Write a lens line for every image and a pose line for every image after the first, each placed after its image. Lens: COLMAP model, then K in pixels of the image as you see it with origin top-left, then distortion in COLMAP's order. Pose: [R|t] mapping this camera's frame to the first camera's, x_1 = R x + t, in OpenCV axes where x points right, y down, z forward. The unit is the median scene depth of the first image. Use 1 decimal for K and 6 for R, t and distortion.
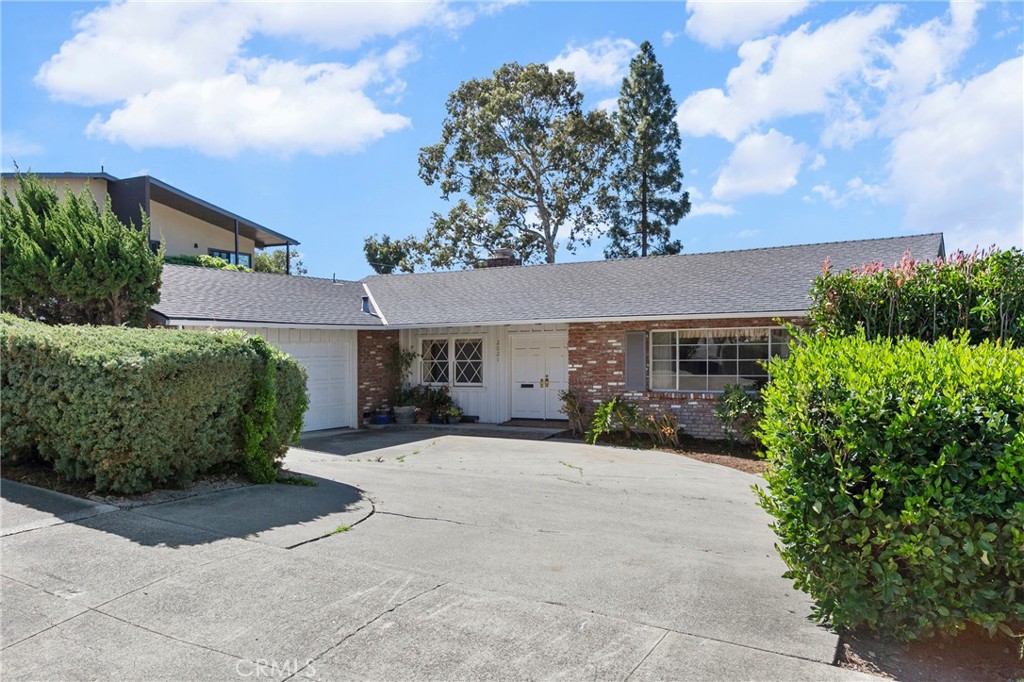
lens RADIAL K [[835.4, 0, 510.7], [0, 835.4, 395.0], [0, 0, 1]] dist [0.005361, 0.001161]
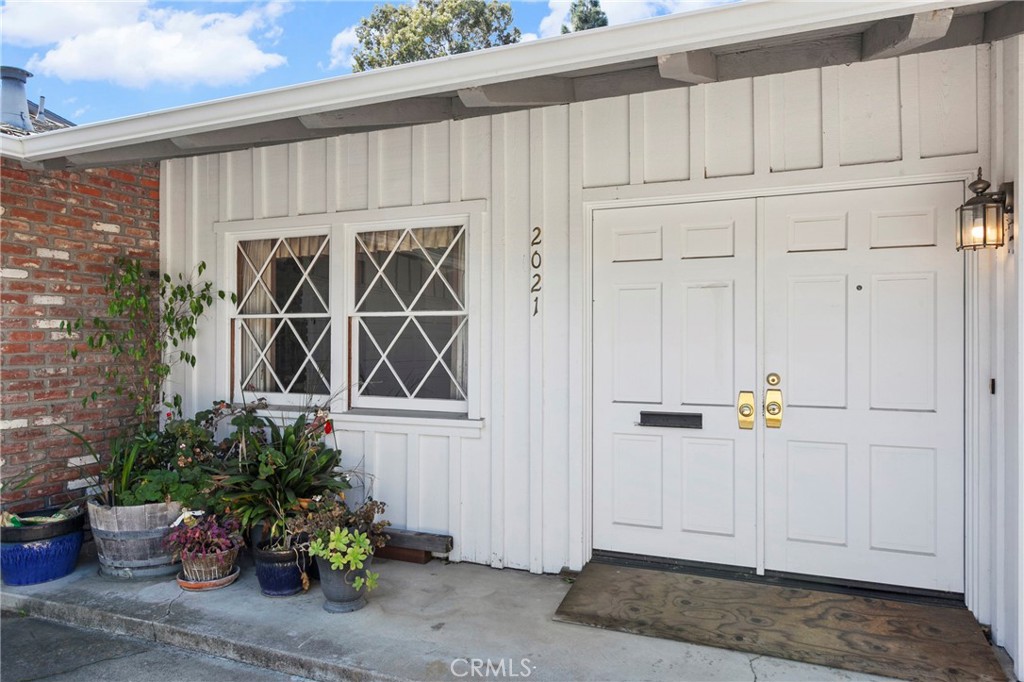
lens RADIAL K [[669.5, 0, 513.2], [0, 669.5, 360.5], [0, 0, 1]] dist [-0.000783, 0.000193]
pose [[0.988704, 0.007150, 0.149711, -0.047652], [-0.004036, 0.999769, -0.021093, -0.021505], [-0.149827, 0.020250, 0.988505, 0.763615]]
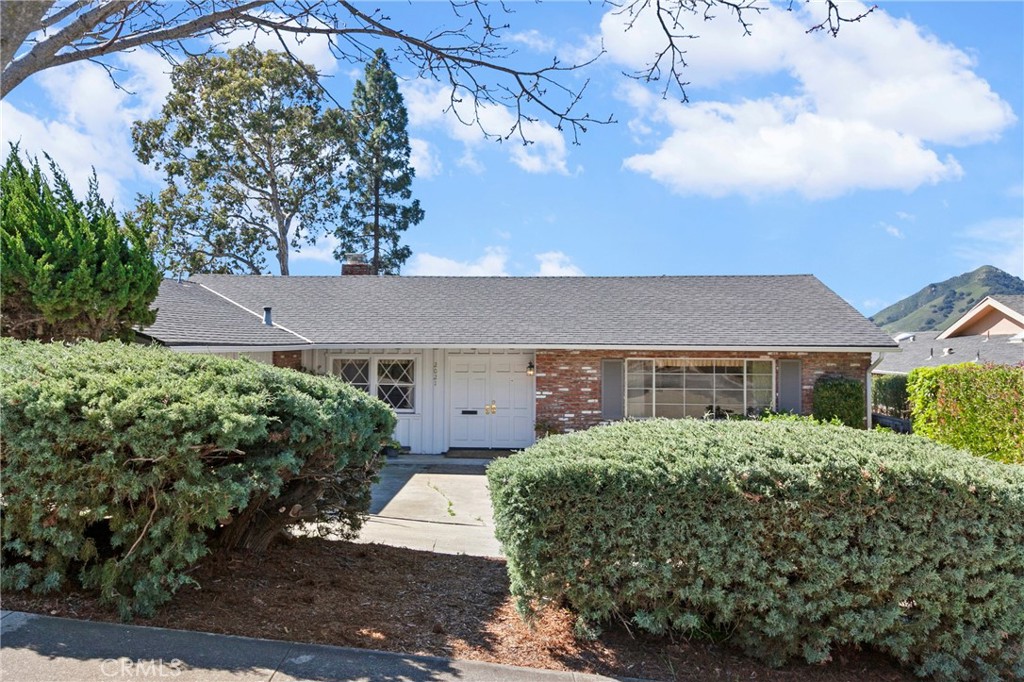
lens RADIAL K [[820.4, 0, 512.0], [0, 820.4, 341.0], [0, 0, 1]] dist [-0.007000, -0.002236]
pose [[0.892764, 0.020510, 0.450058, -0.322161], [0.004640, 0.998492, -0.054708, -0.036894], [-0.450501, 0.050930, 0.891322, 0.156842]]
